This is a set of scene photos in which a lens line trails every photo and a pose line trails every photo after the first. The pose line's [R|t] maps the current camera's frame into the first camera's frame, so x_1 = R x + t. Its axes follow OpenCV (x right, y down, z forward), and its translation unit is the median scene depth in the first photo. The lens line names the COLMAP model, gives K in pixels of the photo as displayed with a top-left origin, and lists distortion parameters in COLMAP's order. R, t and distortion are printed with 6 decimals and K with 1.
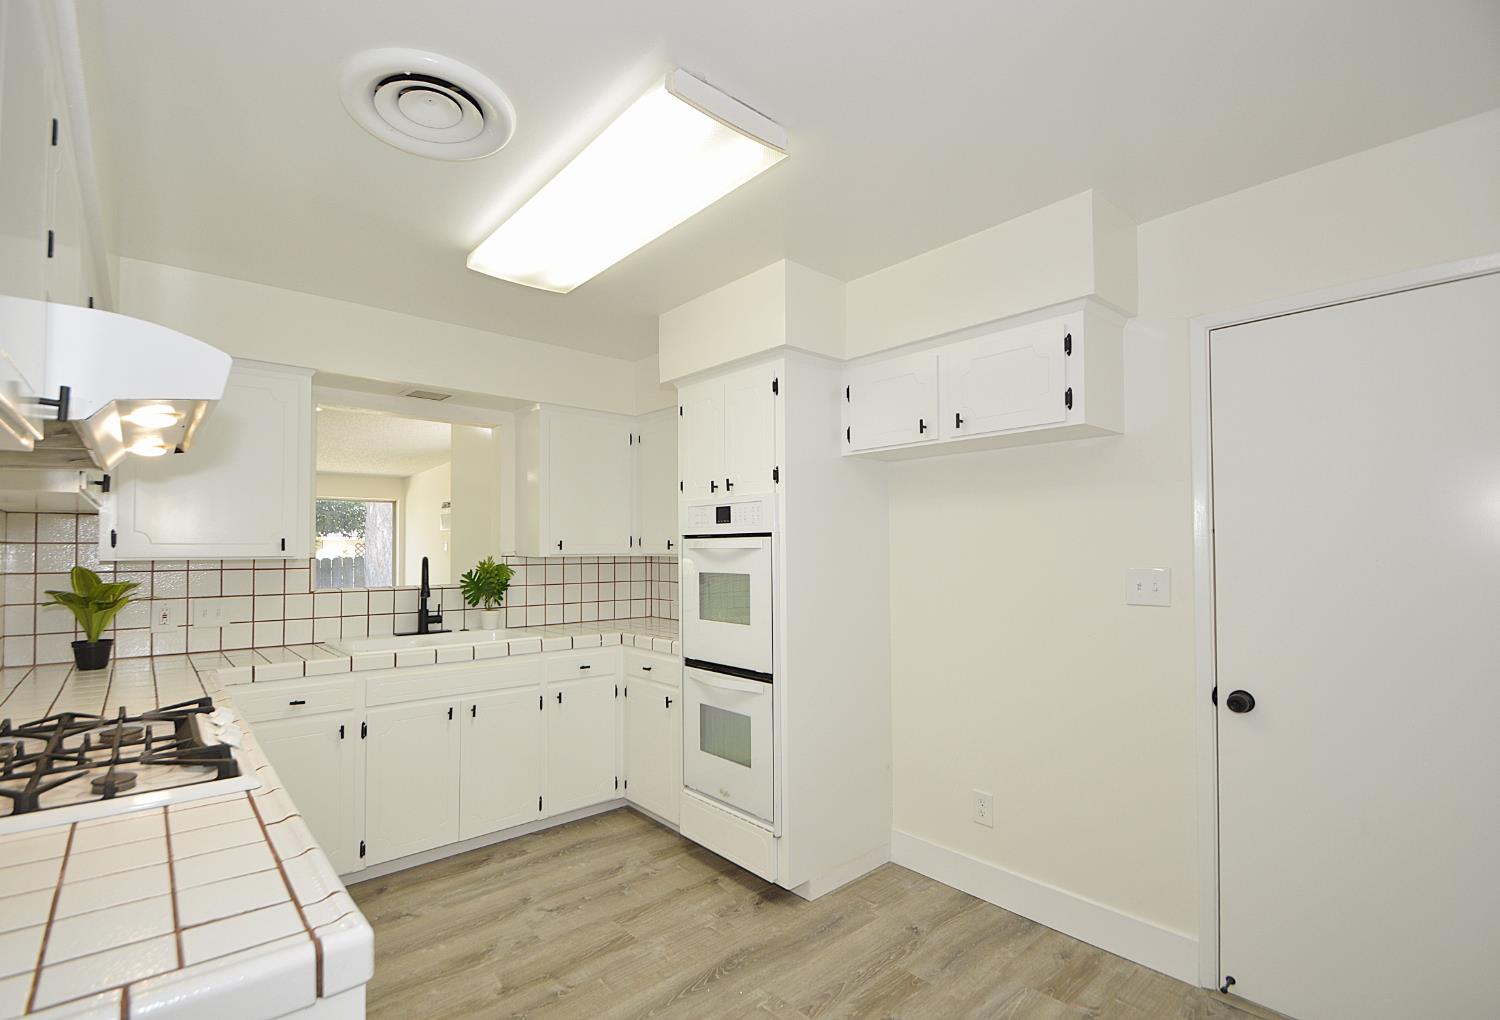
lens RADIAL K [[689.8, 0, 692.1], [0, 689.8, 537.6], [0, 0, 1]] dist [-0.004453, -0.002234]
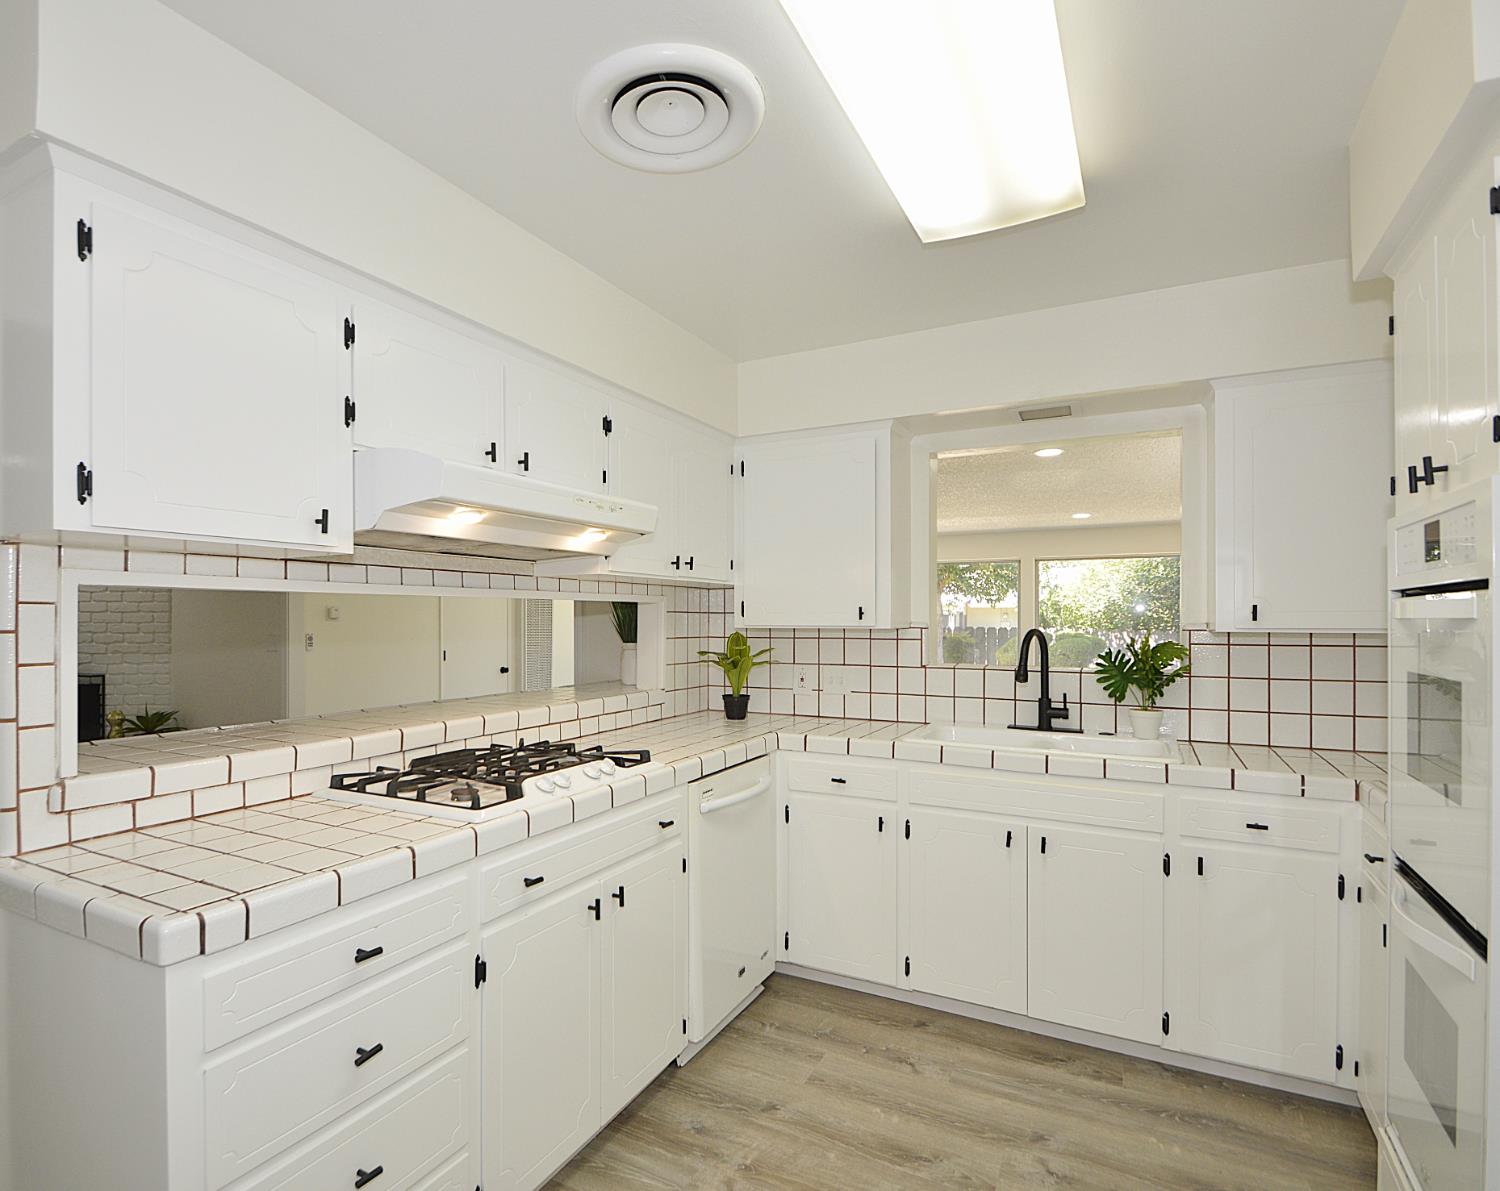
lens RADIAL K [[793.0, 0, 683.9], [0, 793.0, 621.3], [0, 0, 1]] dist [-0.001626, -0.005391]
pose [[0.358158, 0.005677, -0.933644, 0.319067], [0.013304, 0.999849, 0.011183, 0.005246], [0.933566, -0.016427, 0.358028, 0.362994]]
